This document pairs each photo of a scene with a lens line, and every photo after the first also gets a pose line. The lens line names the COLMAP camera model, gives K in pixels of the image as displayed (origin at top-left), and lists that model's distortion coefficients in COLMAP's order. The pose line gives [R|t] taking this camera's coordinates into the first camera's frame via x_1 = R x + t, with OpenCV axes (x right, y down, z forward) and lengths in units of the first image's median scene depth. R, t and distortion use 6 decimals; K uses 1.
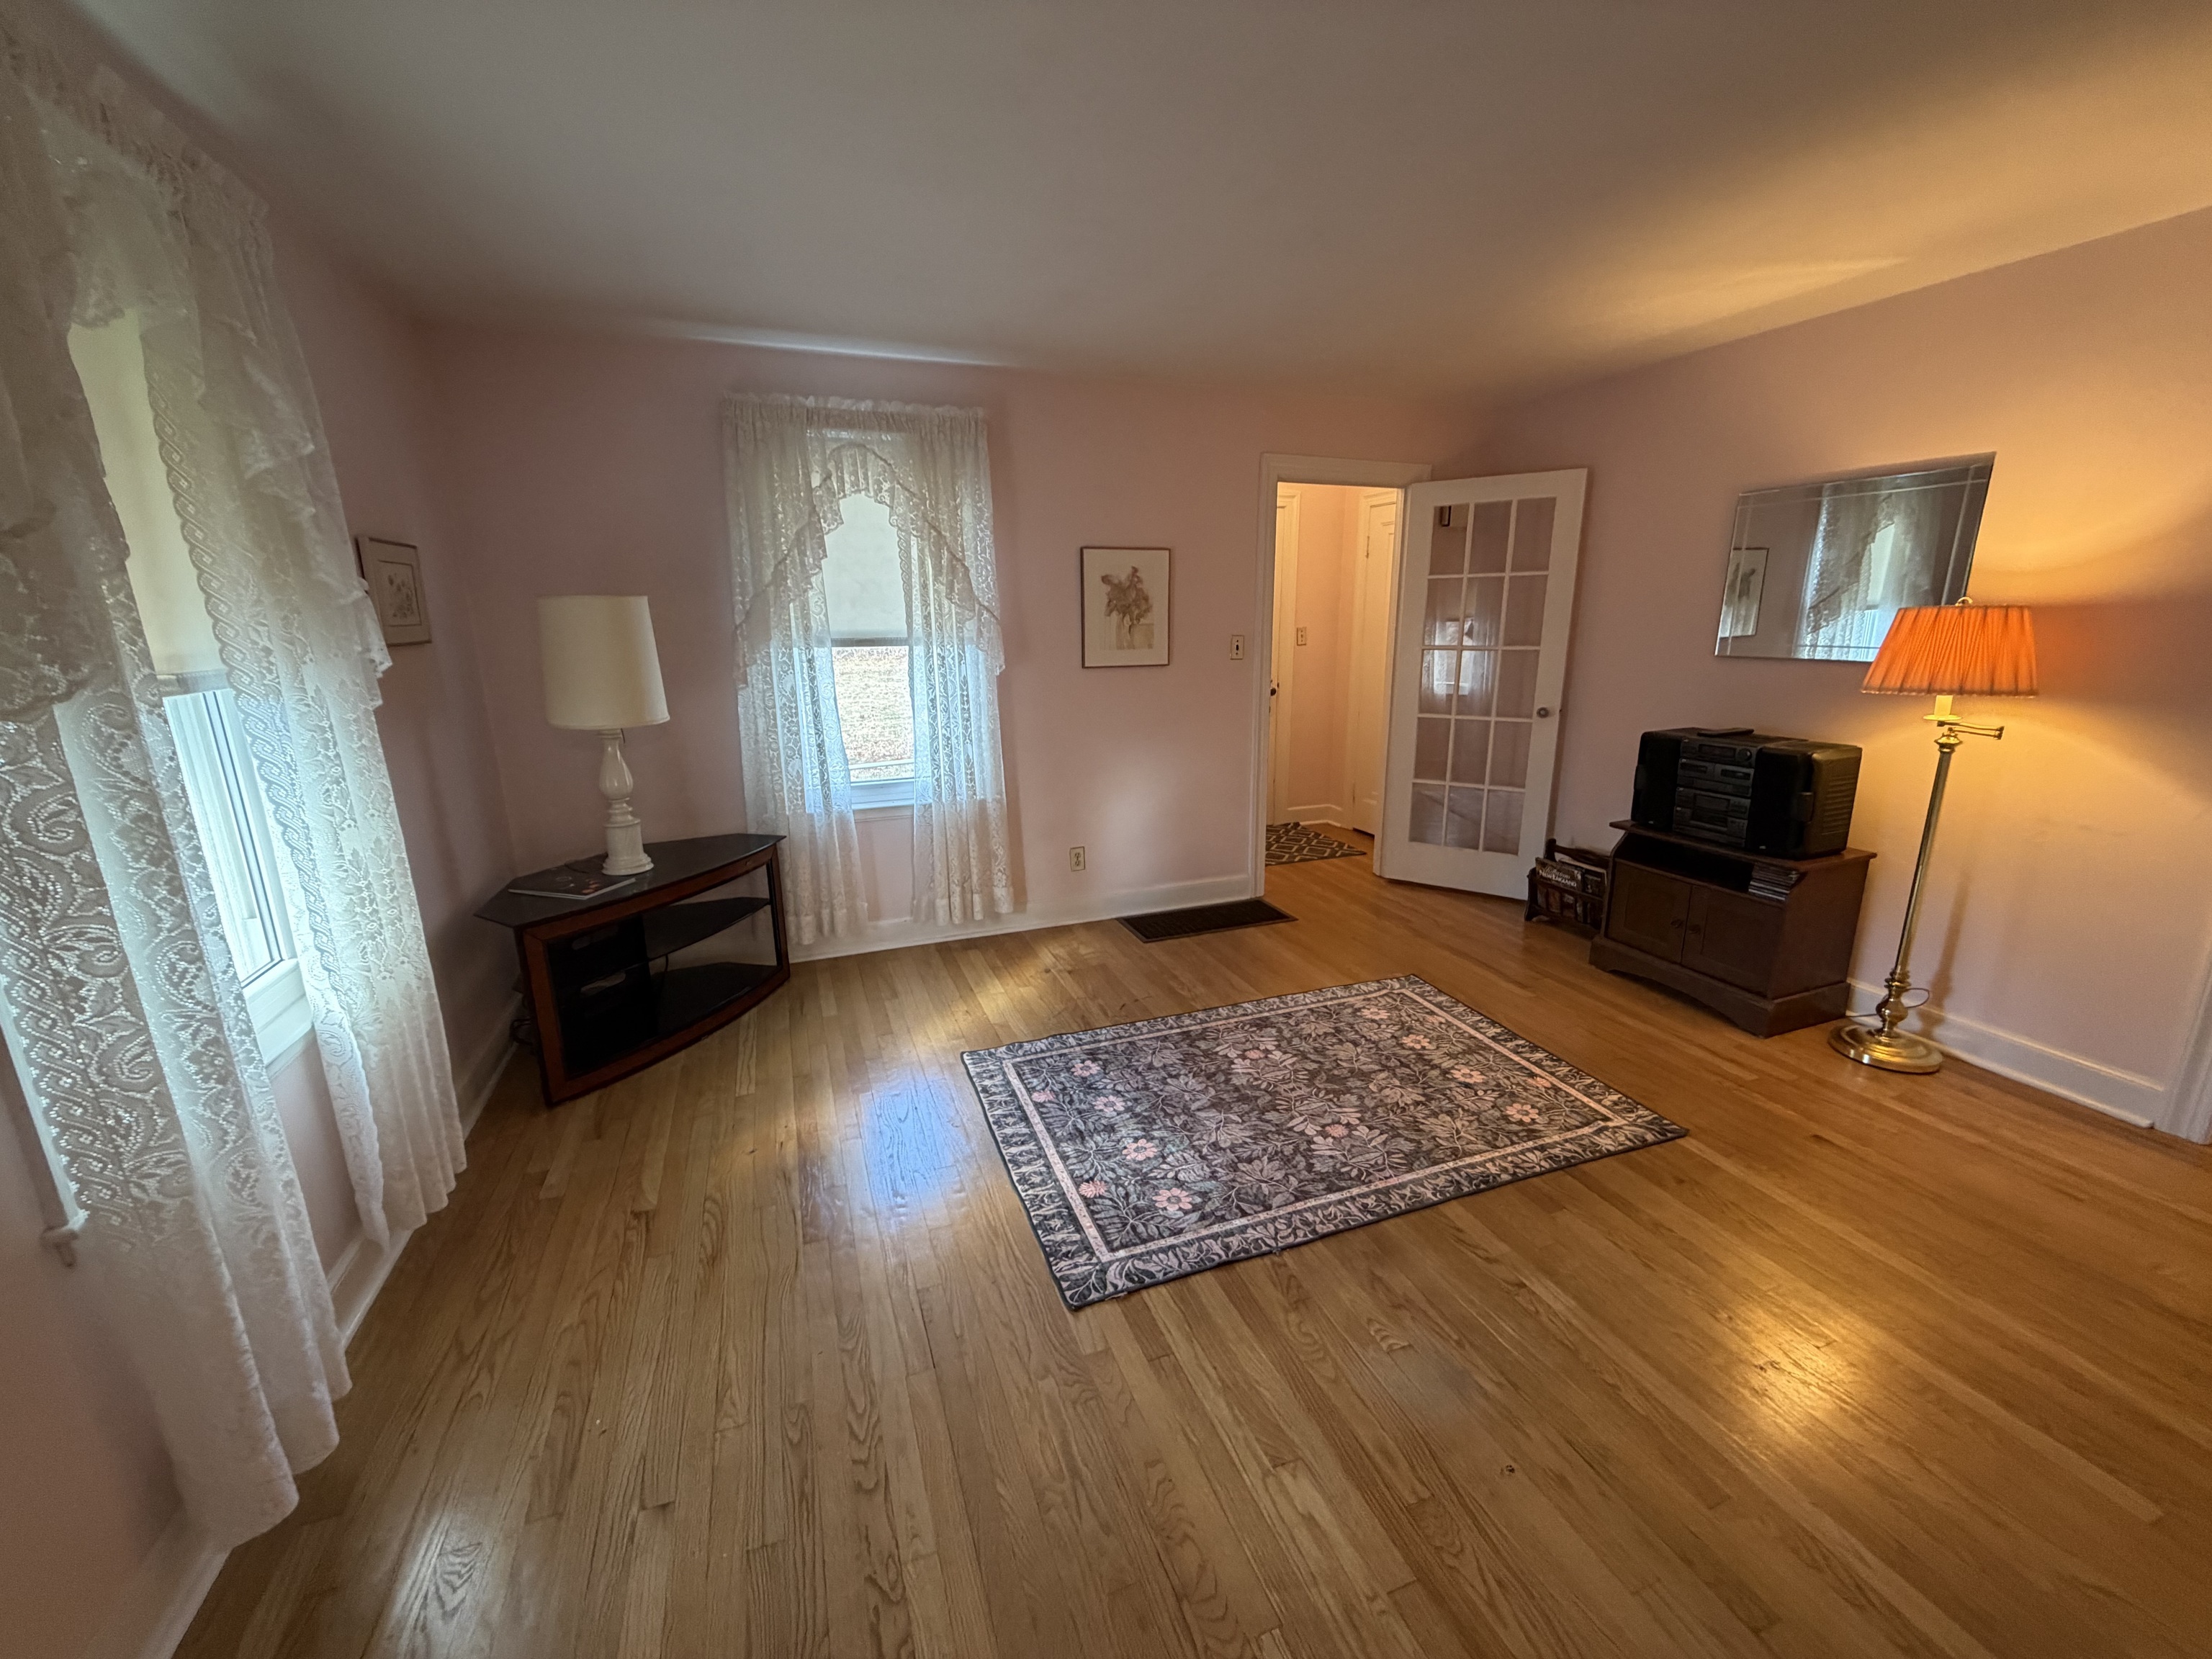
lens RADIAL K [[877.7, 0, 1098.5], [0, 877.7, 830.5], [0, 0, 1]] dist [0.000329, -0.000434]
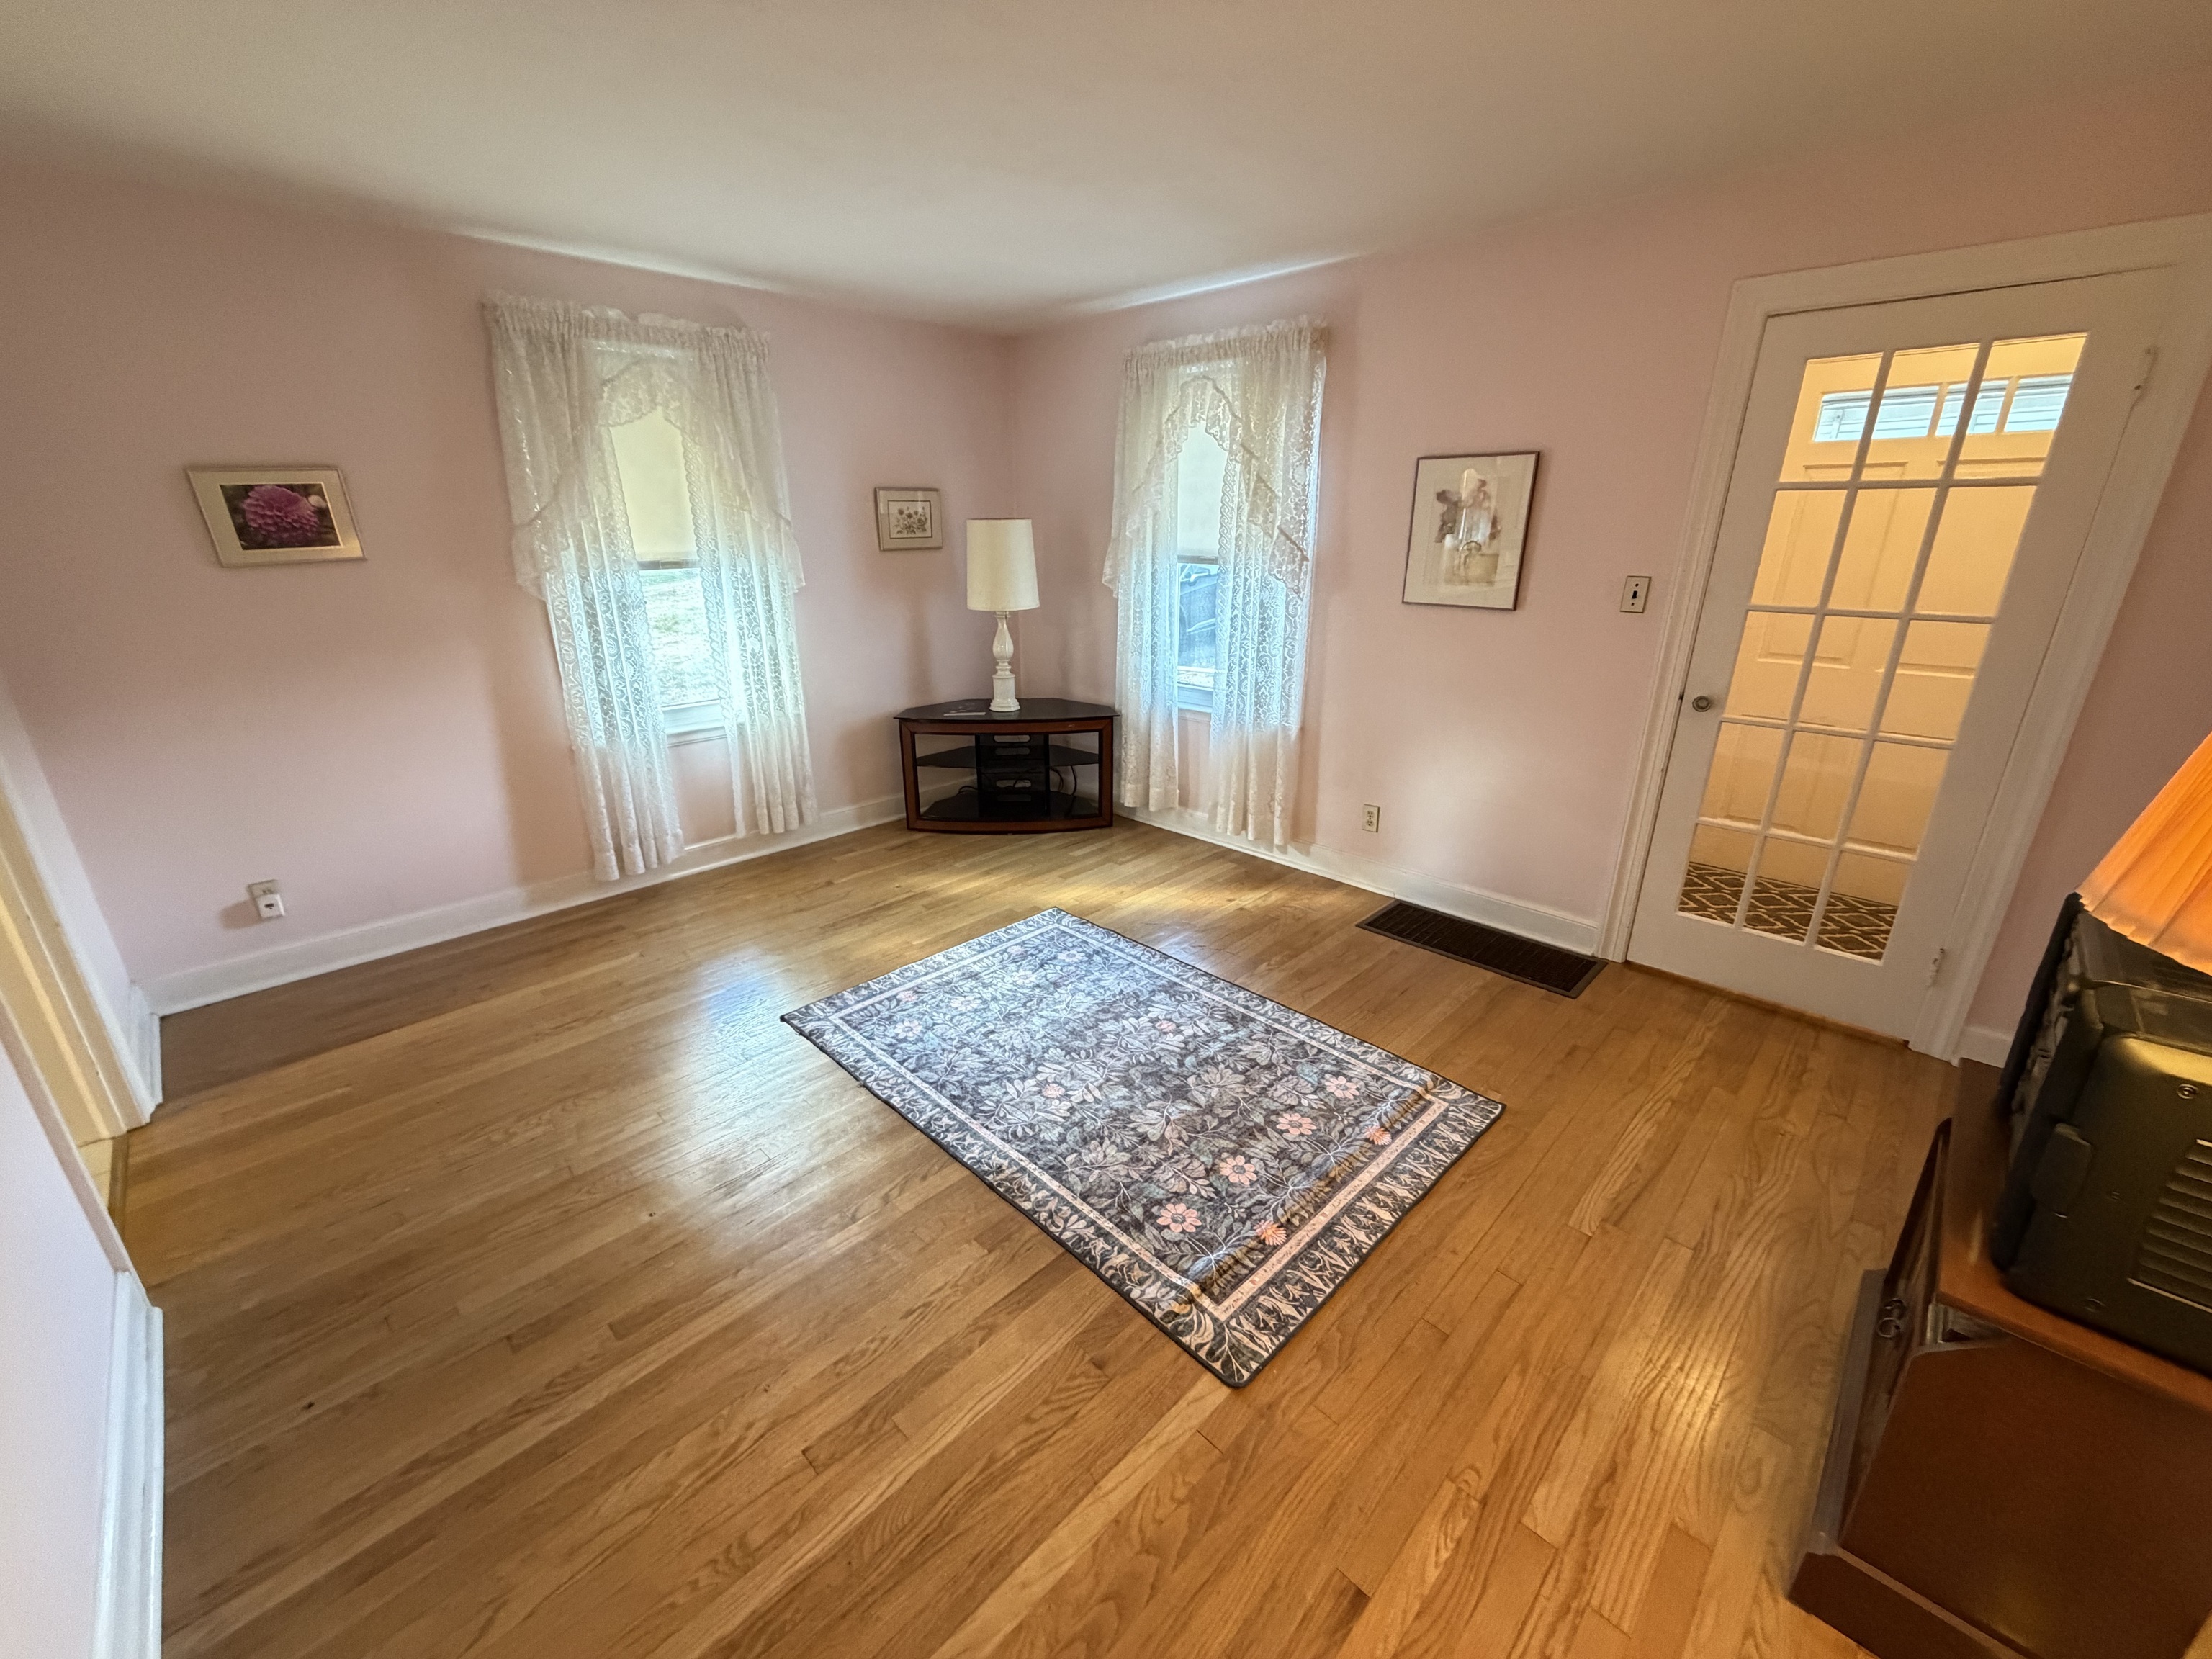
lens RADIAL K [[877.7, 0, 1094.5], [0, 877.7, 829.4], [0, 0, 1]] dist [0.000329, -0.000434]
pose [[0.420269, 0.310361, -0.852672, 0.884835], [-0.219949, 0.946507, 0.236107, -0.150585], [0.880339, 0.088316, 0.466051, 0.475368]]
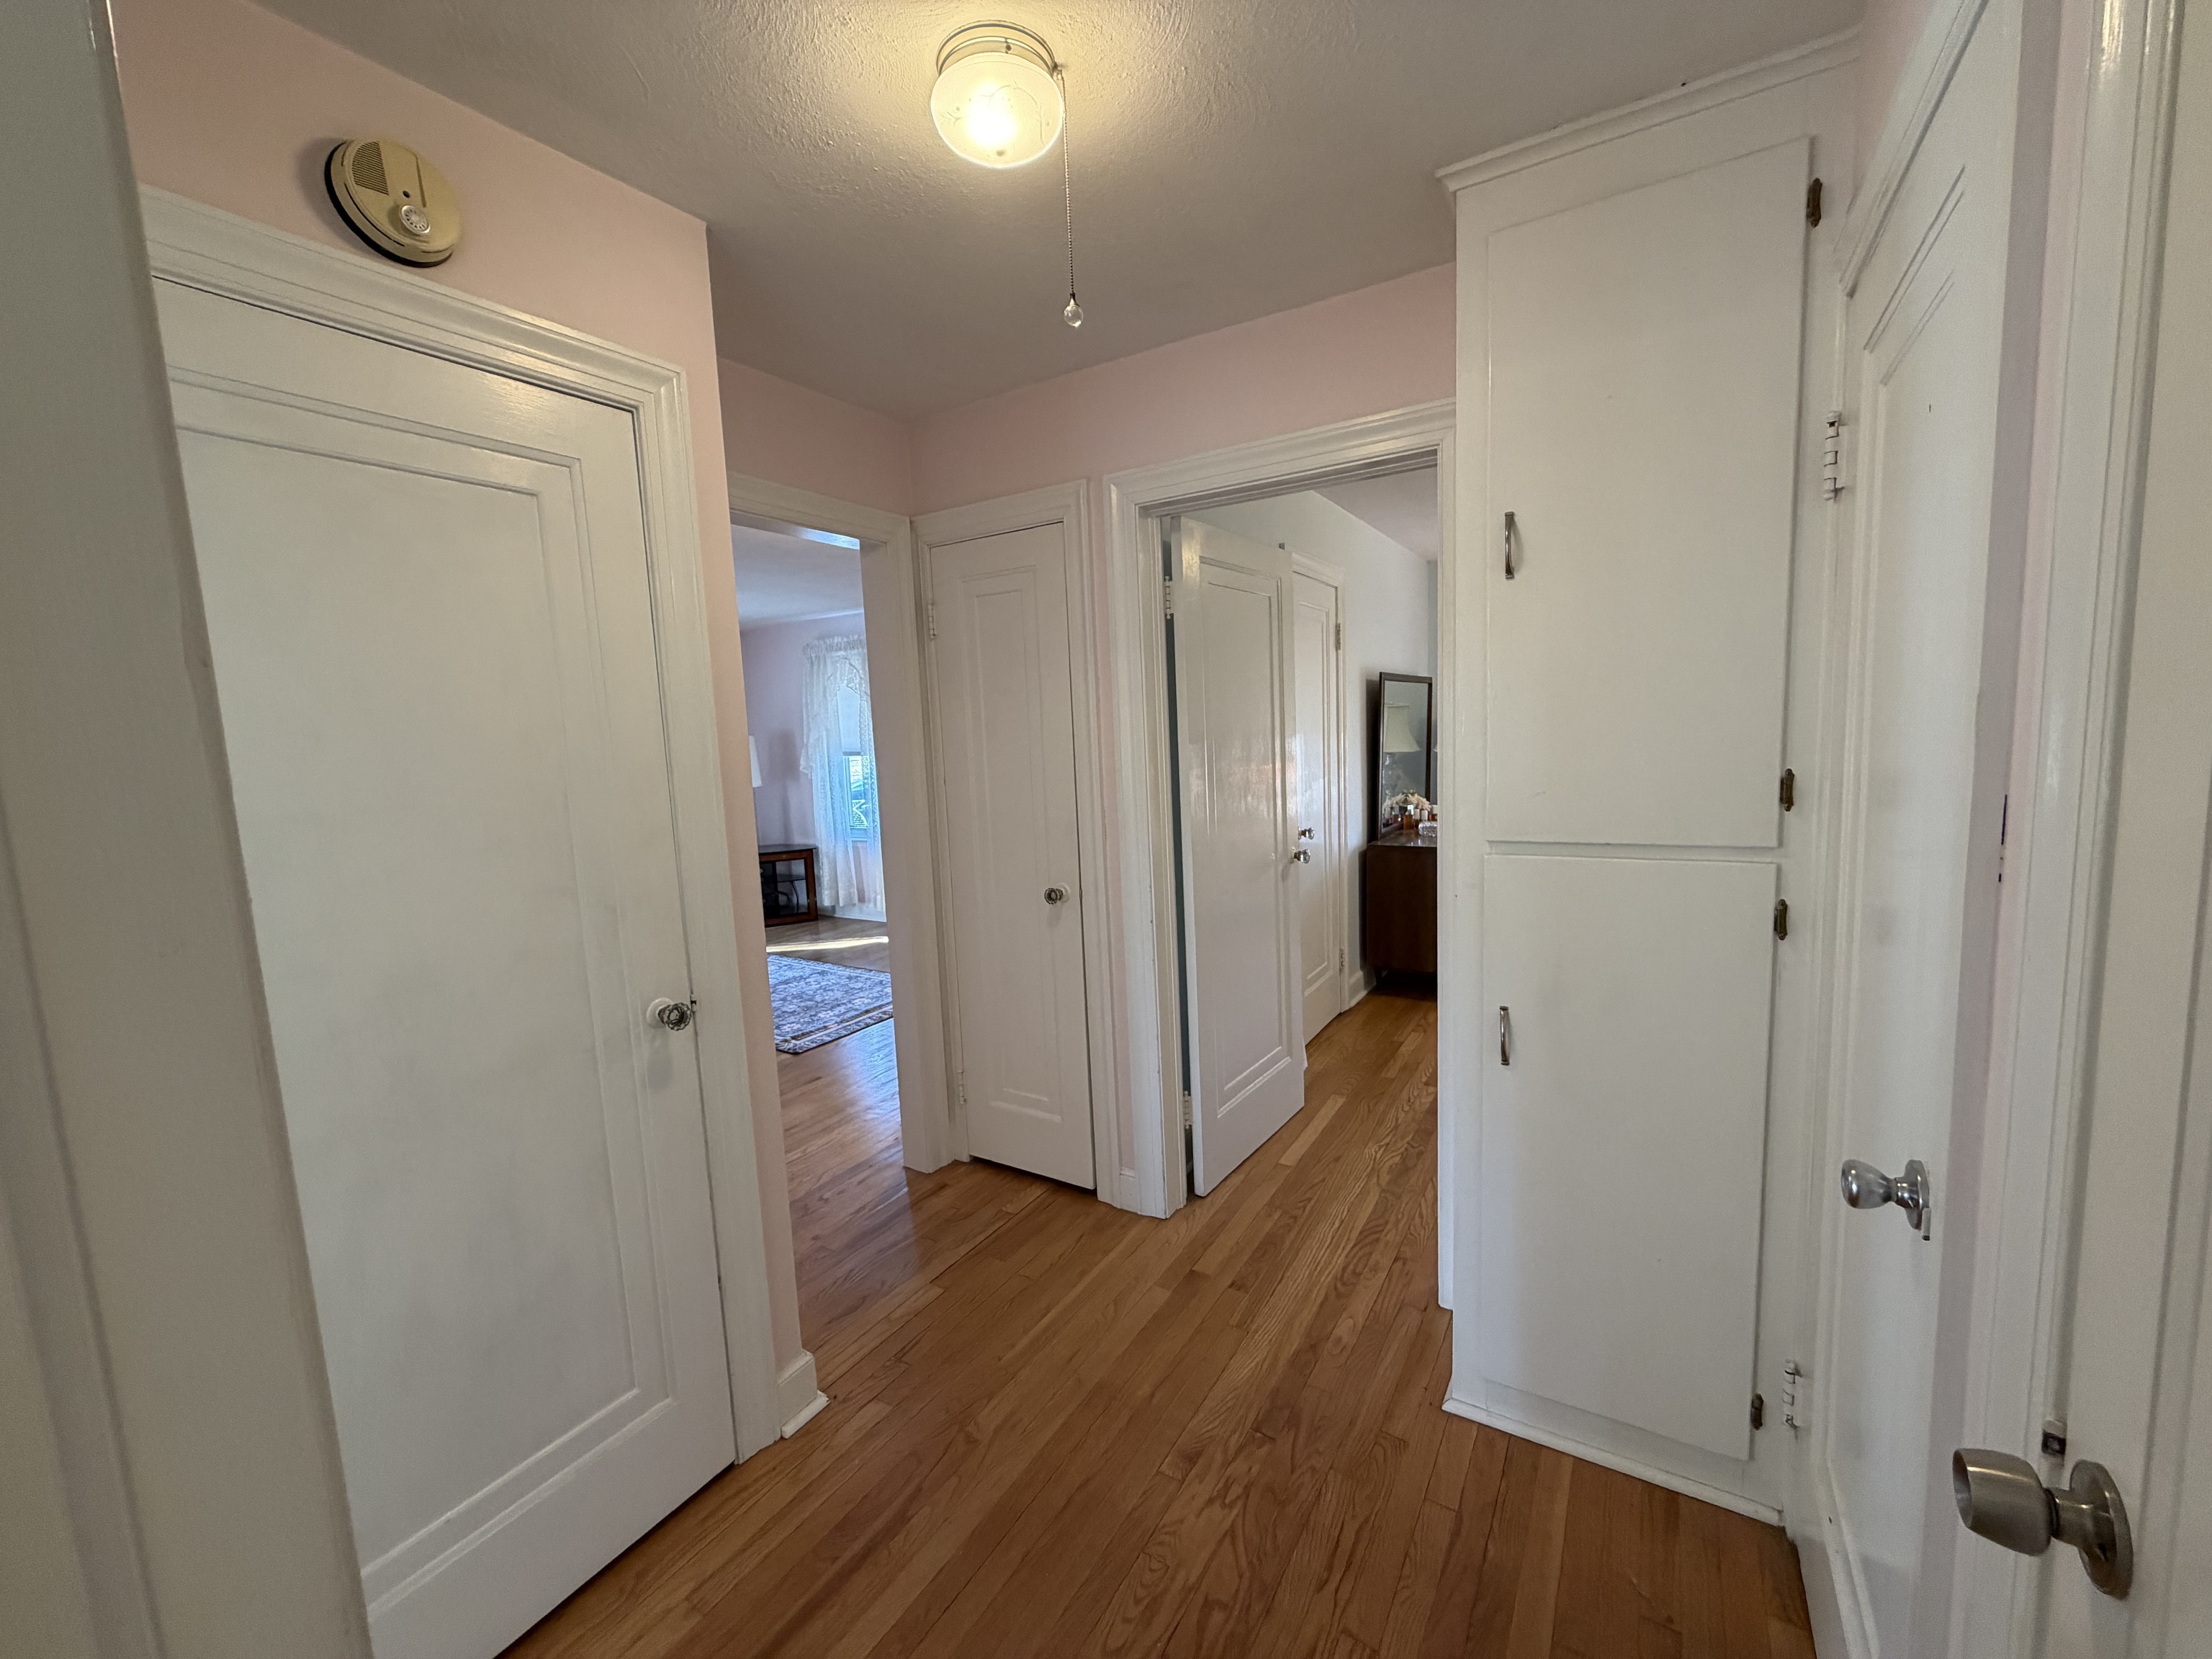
lens RADIAL K [[877.7, 0, 1104.7], [0, 877.7, 829.5], [0, 0, 1]] dist [0.000329, -0.000434]
pose [[0.615615, 0.078924, -0.784085, 1.938096], [-0.157858, 0.987156, -0.024575, -0.107579], [0.772075, 0.138903, 0.620167, 0.301729]]
